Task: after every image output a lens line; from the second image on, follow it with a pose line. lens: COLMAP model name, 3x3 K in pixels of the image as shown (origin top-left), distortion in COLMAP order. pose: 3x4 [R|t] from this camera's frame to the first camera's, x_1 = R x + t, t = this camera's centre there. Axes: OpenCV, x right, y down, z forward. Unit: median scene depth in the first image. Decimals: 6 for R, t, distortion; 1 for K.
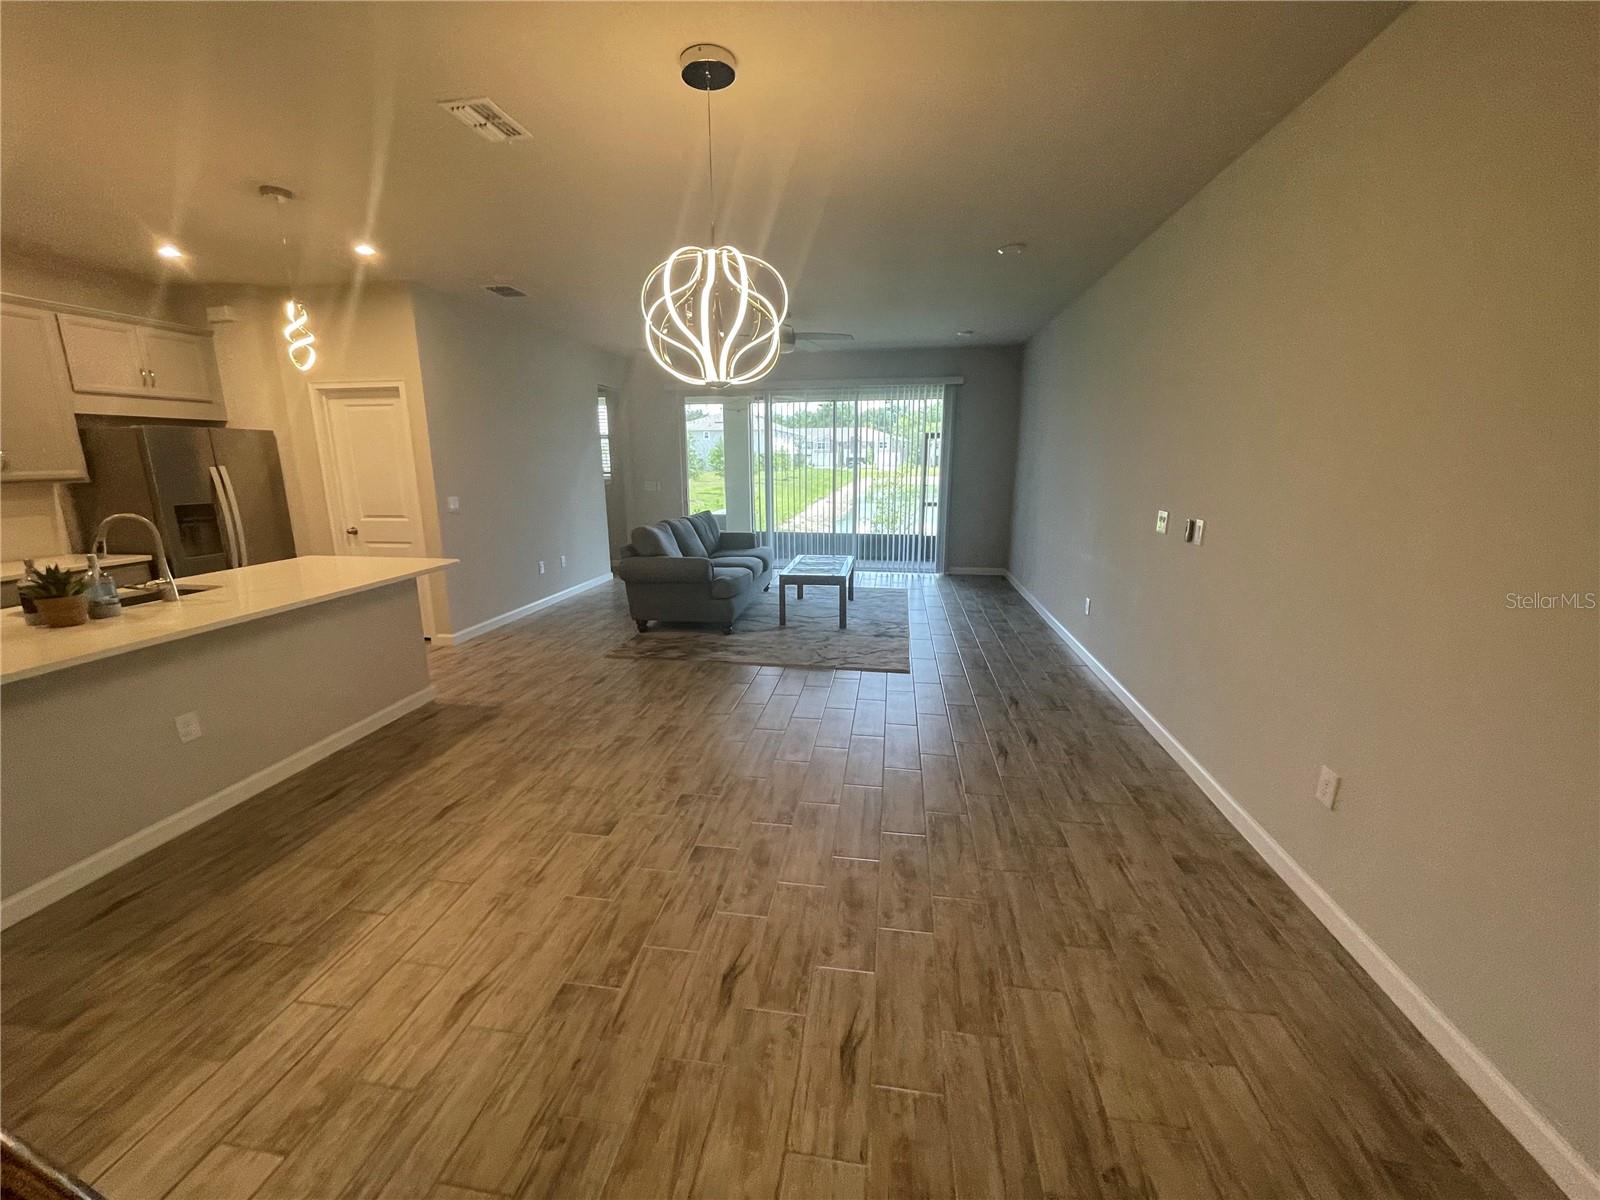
lens RADIAL K [[643.3, 0, 789.6], [0, 643.3, 600.4], [0, 0, 1]] dist [0.002286, -0.002717]
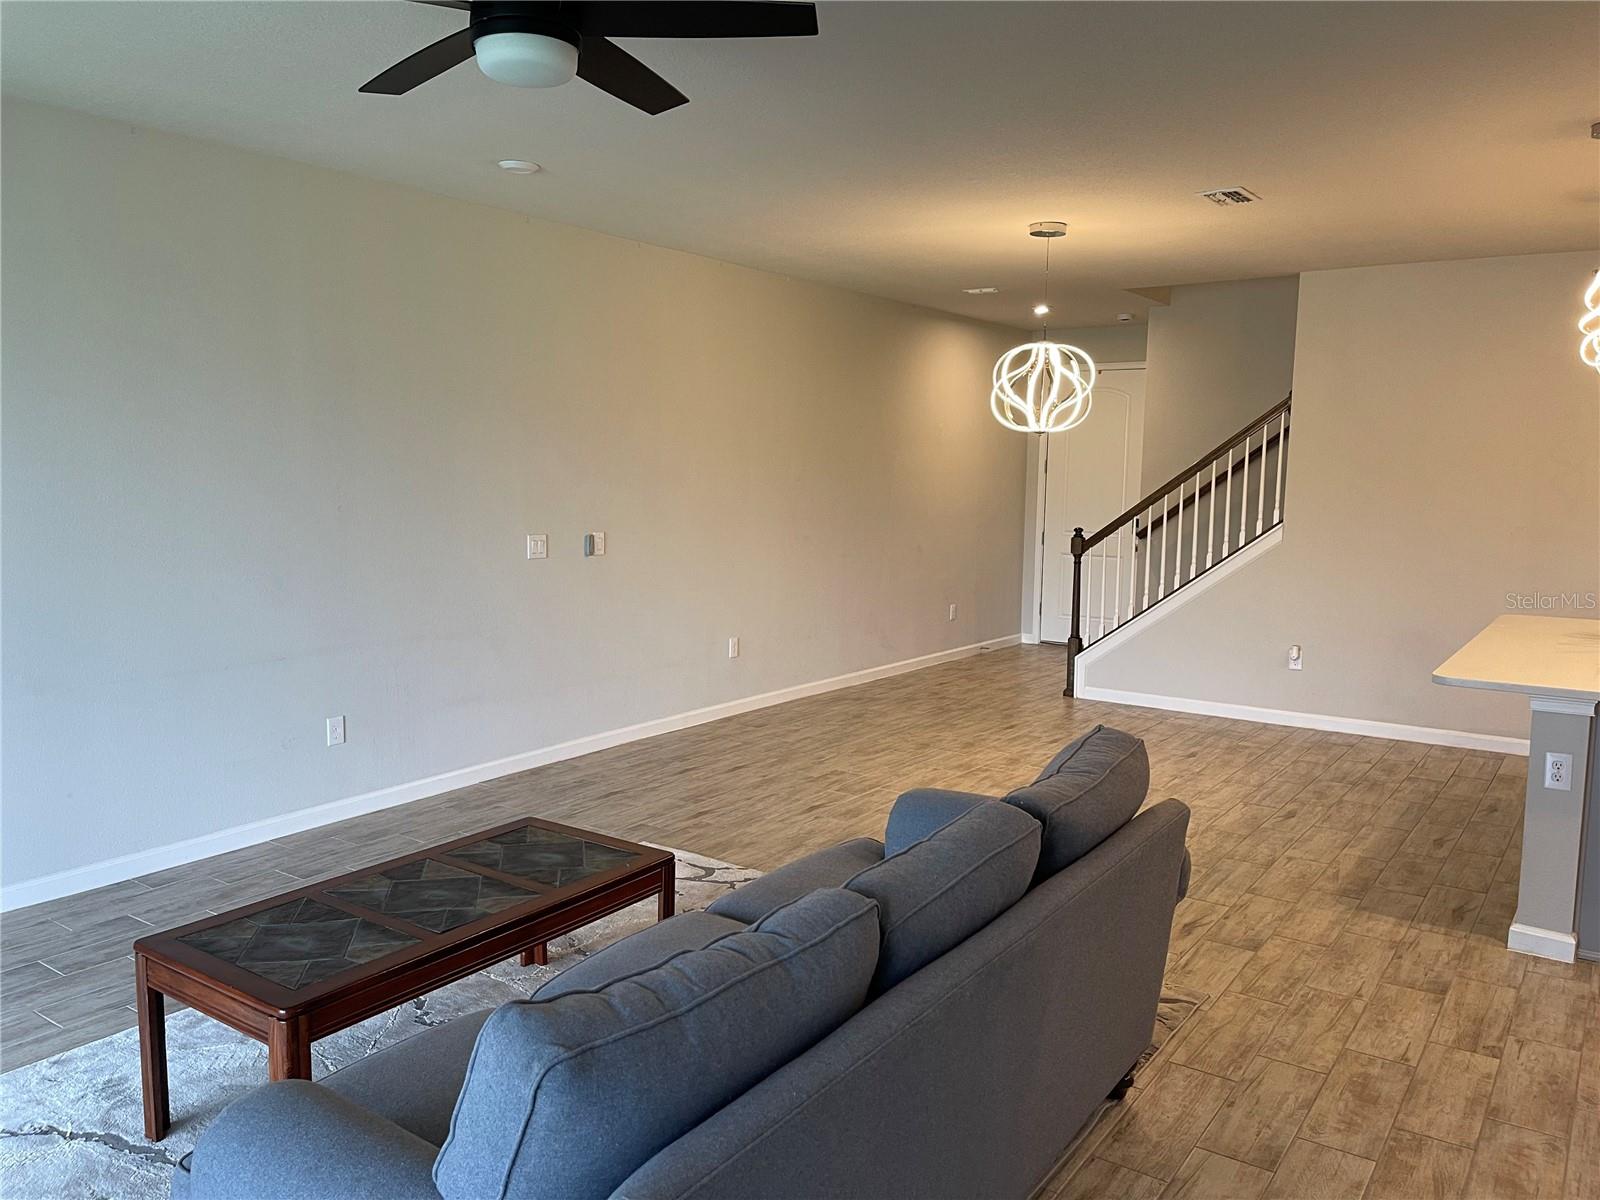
lens RADIAL K [[1200.4, 0, 802.9], [0, 1200.4, 600.4], [0, 0, 1]] dist [0.060316, -0.057742]
pose [[-0.899805, -0.054240, 0.432907, -0.459811], [0.089937, 0.947871, 0.305698, -0.476278], [-0.426921, 0.314004, -0.848021, 2.036893]]
